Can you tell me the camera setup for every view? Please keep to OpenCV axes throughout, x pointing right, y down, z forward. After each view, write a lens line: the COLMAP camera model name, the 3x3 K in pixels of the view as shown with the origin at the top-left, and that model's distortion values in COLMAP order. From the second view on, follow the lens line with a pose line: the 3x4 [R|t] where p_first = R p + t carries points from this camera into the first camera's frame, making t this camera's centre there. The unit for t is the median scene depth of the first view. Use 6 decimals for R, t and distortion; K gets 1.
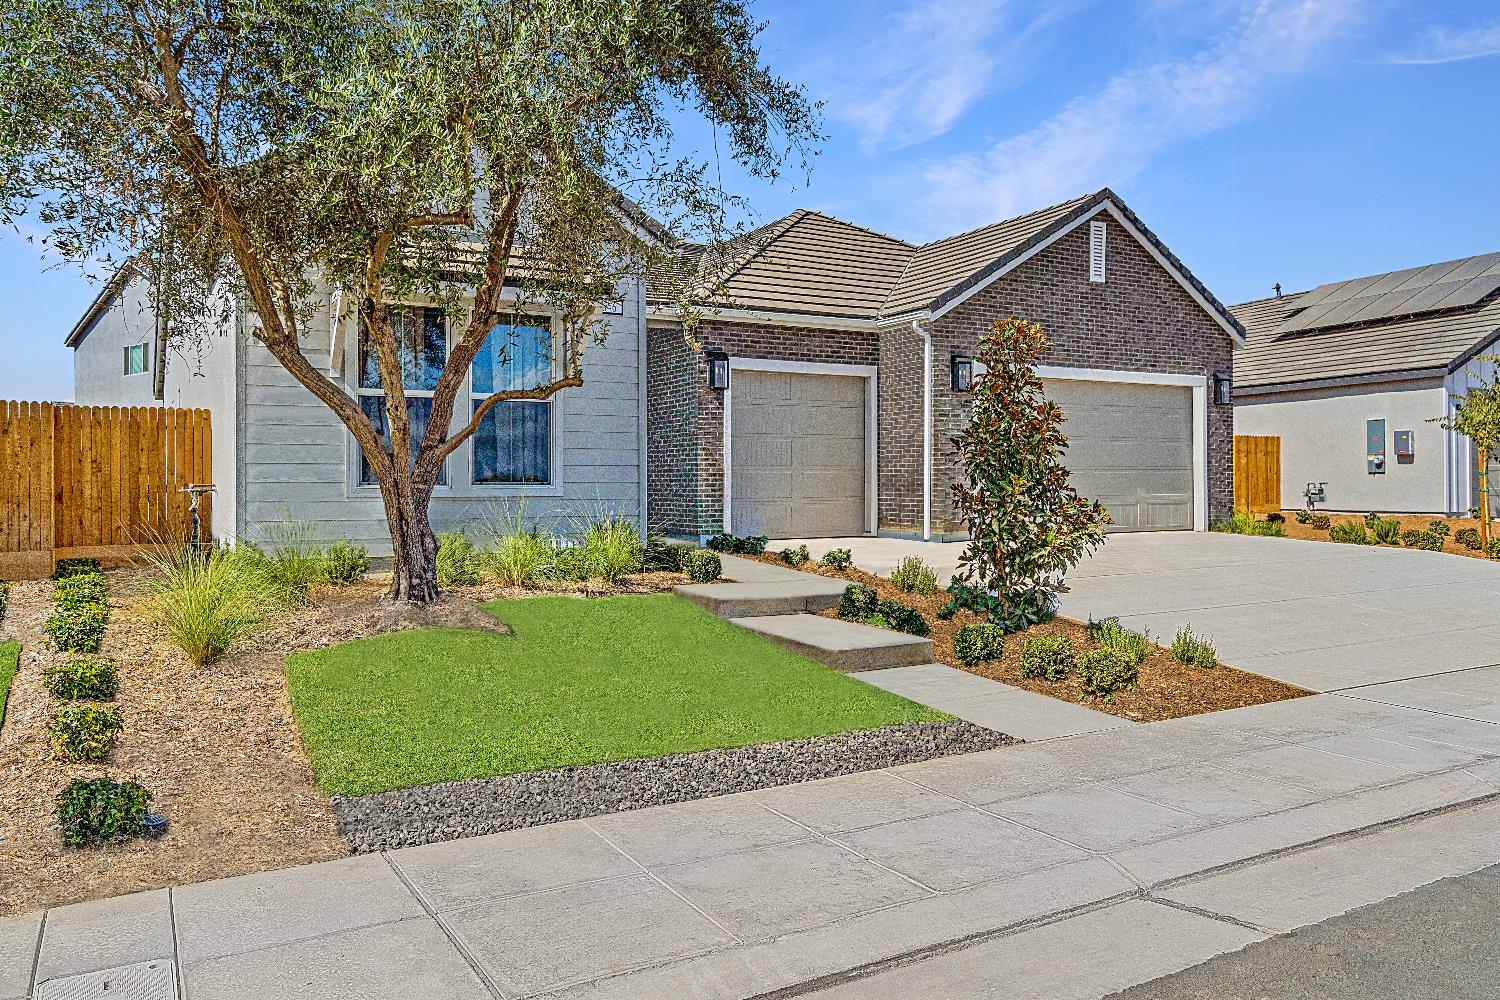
lens RADIAL K [[1111.4, 0, 750.0], [0, 1111.4, 500.0], [0, 0, 1]] dist [-0.015834, -0.002015]
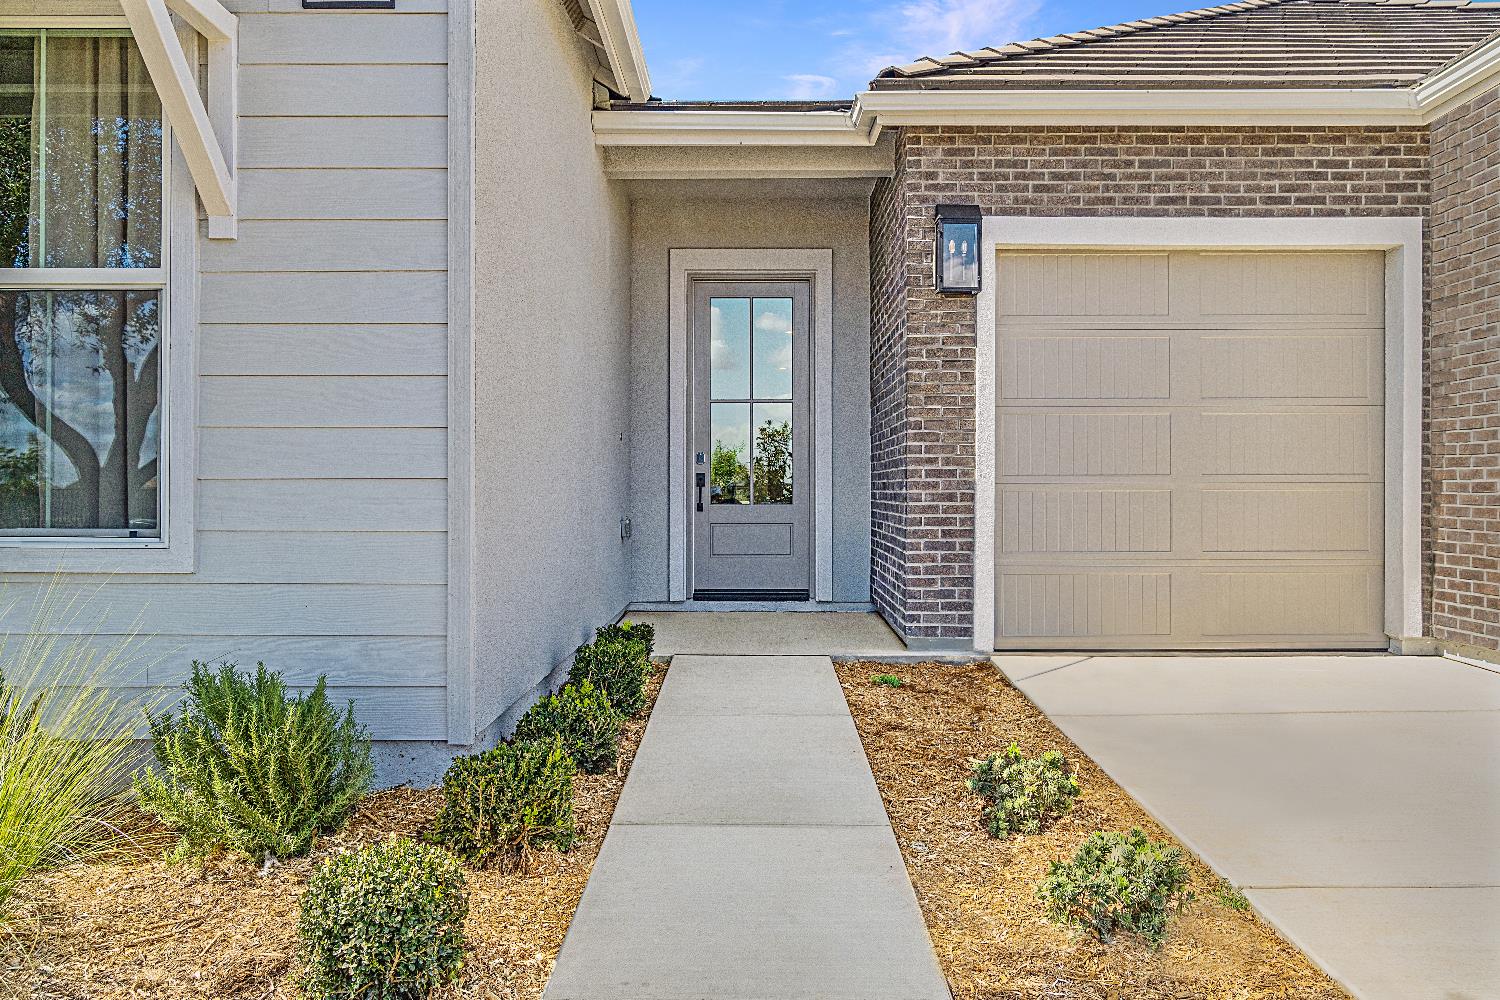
lens RADIAL K [[1016.1, 0, 750.0], [0, 1016.1, 500.0], [0, 0, 1]] dist [-0.001559, -0.000314]
pose [[0.871002, 0.005163, -0.491253, 0.087418], [-0.010735, 0.999906, -0.008525, -0.016571], [0.491163, 0.012699, 0.870975, 0.596635]]
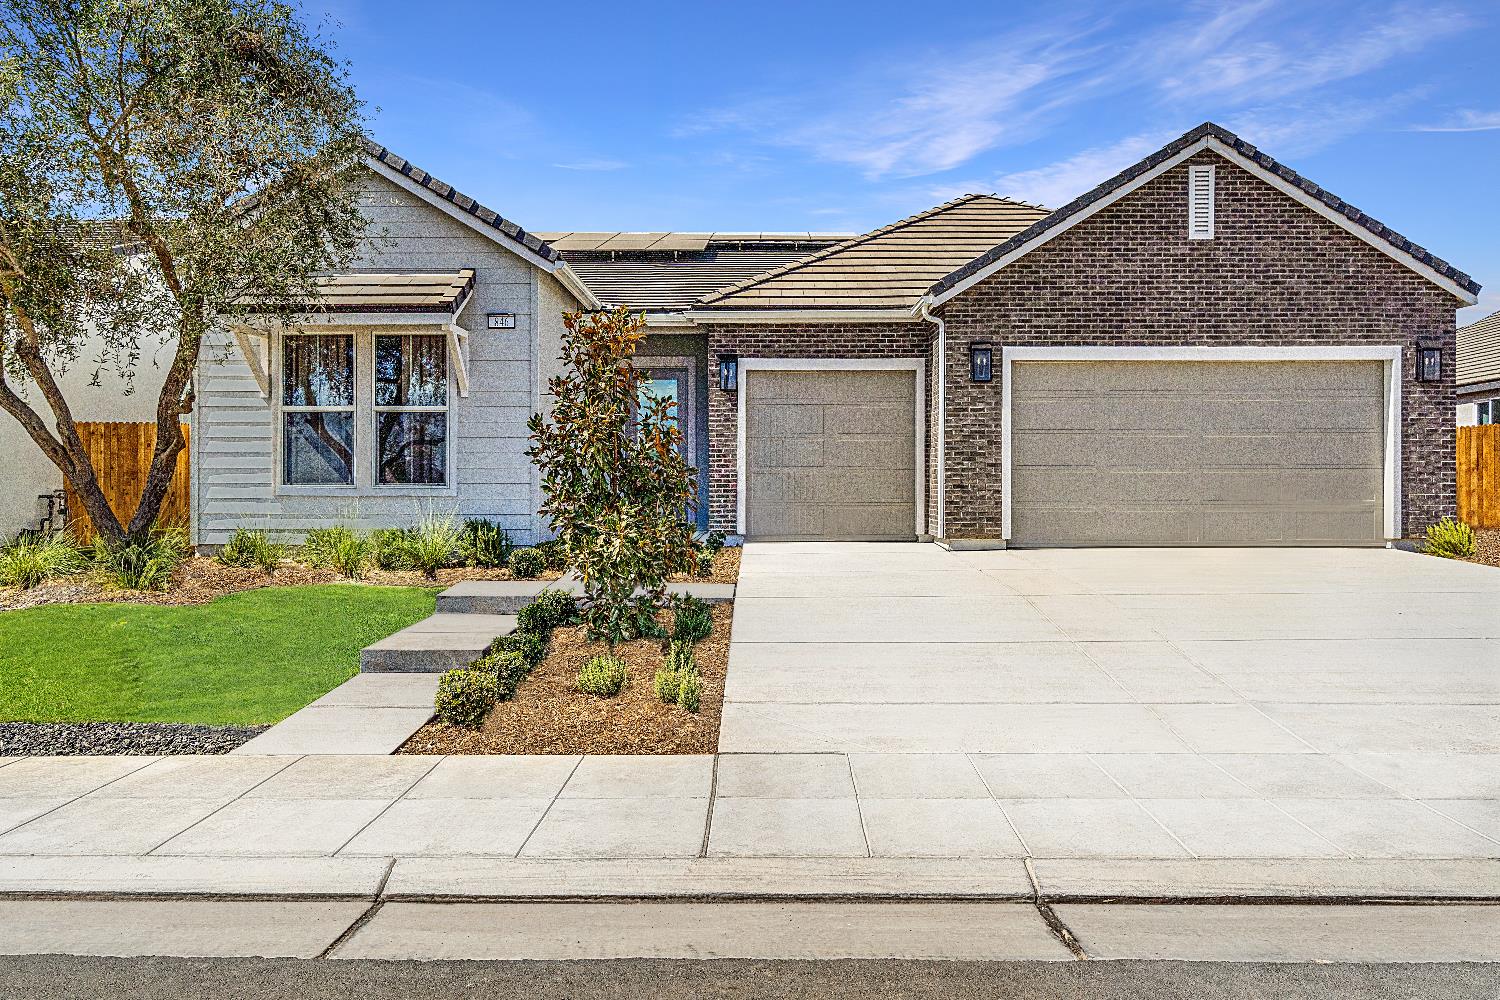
lens RADIAL K [[1050.5, 0, 745.5], [0, 1050.5, 493.4], [0, 0, 1]] dist [-0.001037, -0.001445]
pose [[0.862102, 0.009344, -0.506648, 0.444699], [-0.011094, 0.999938, -0.000434, -0.006182], [0.506613, 0.005995, 0.862153, 0.177101]]
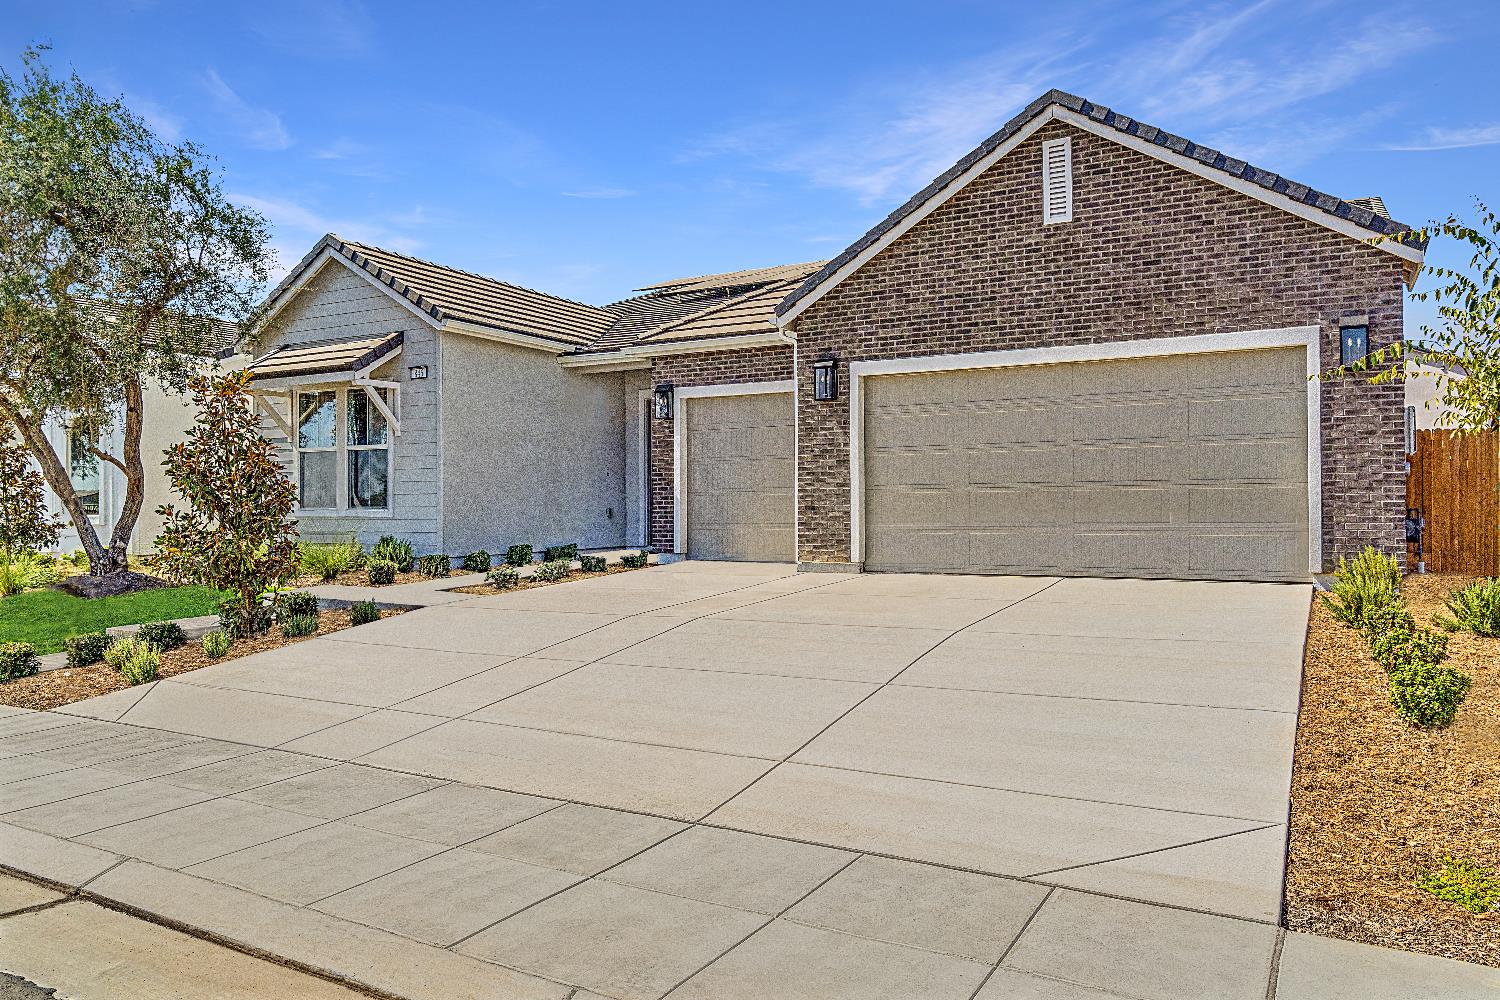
lens RADIAL K [[1016.1, 0, 750.0], [0, 1016.1, 500.0], [0, 0, 1]] dist [-0.001559, -0.000314]
pose [[0.524833, -0.000061, -0.851205, 0.814184], [-0.006543, 0.999970, -0.004106, -0.016370], [0.851180, 0.007724, 0.524817, 0.524275]]
